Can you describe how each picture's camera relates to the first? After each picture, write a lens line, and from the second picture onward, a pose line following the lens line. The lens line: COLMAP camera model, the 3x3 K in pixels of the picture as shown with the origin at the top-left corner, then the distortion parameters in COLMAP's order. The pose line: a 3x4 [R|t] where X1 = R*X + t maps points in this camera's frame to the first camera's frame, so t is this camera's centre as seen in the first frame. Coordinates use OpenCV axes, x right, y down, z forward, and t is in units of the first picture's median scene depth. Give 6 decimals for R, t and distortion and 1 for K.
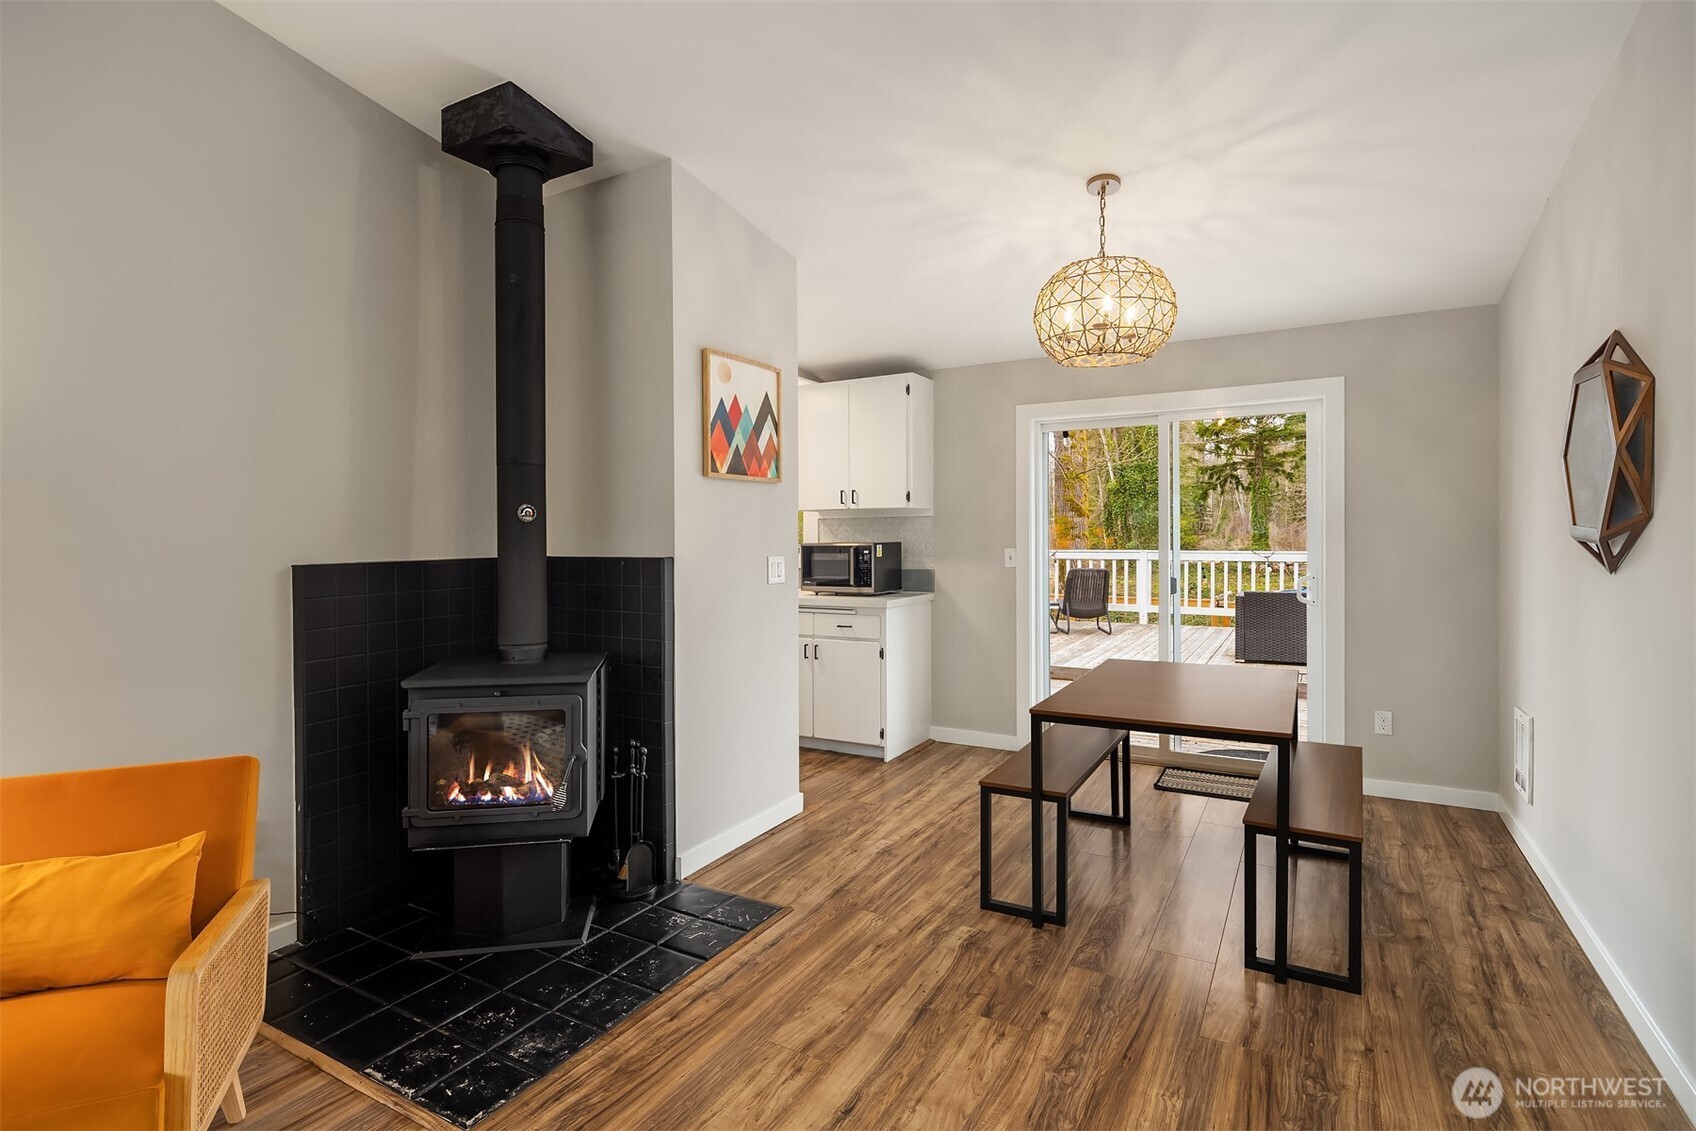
lens RADIAL K [[869.2, 0, 734.3], [0, 869.2, 532.2], [0, 0, 1]] dist [-0.000019, -0.000151]
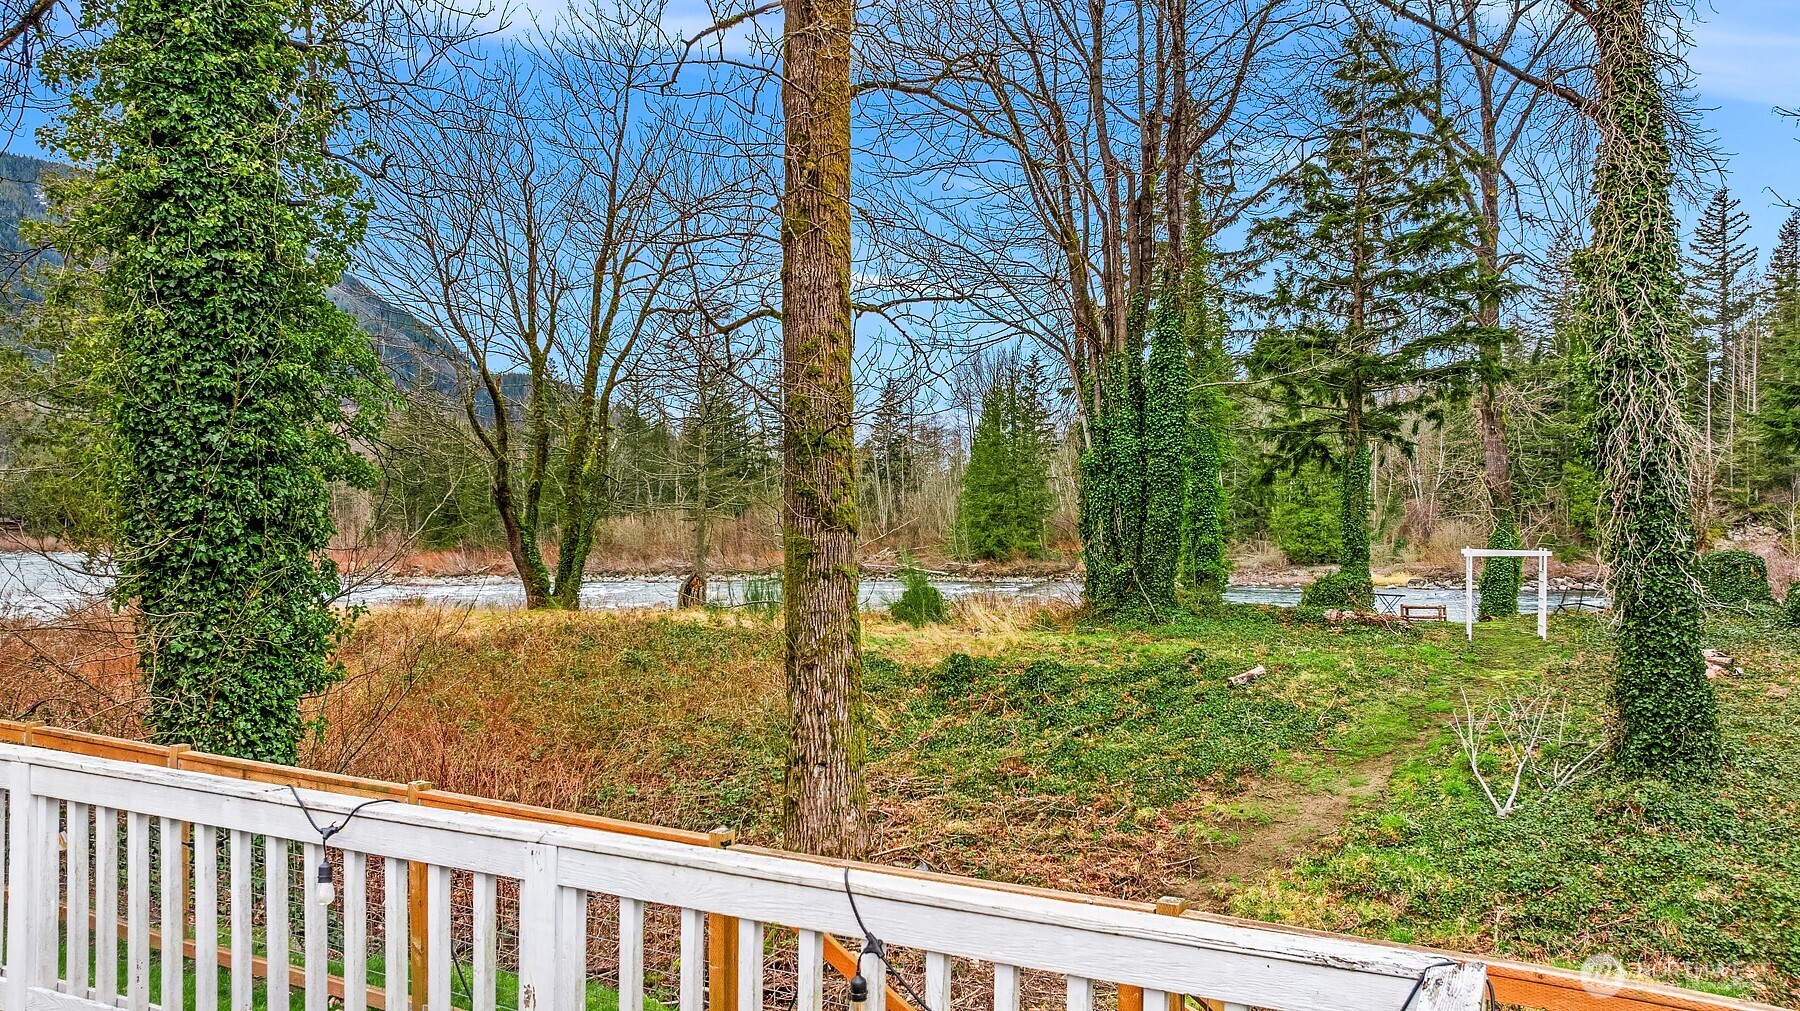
lens RADIAL K [[1296.2, 0, 900.0], [0, 1296.2, 505.5], [0, 0, 1]] dist [-0.031515, 0.001425]
pose [[0.995226, 0.013330, 0.096677, 0.369826], [-0.012688, 0.999893, -0.007251, -0.026749], [-0.096764, 0.005990, 0.995289, 0.333289]]
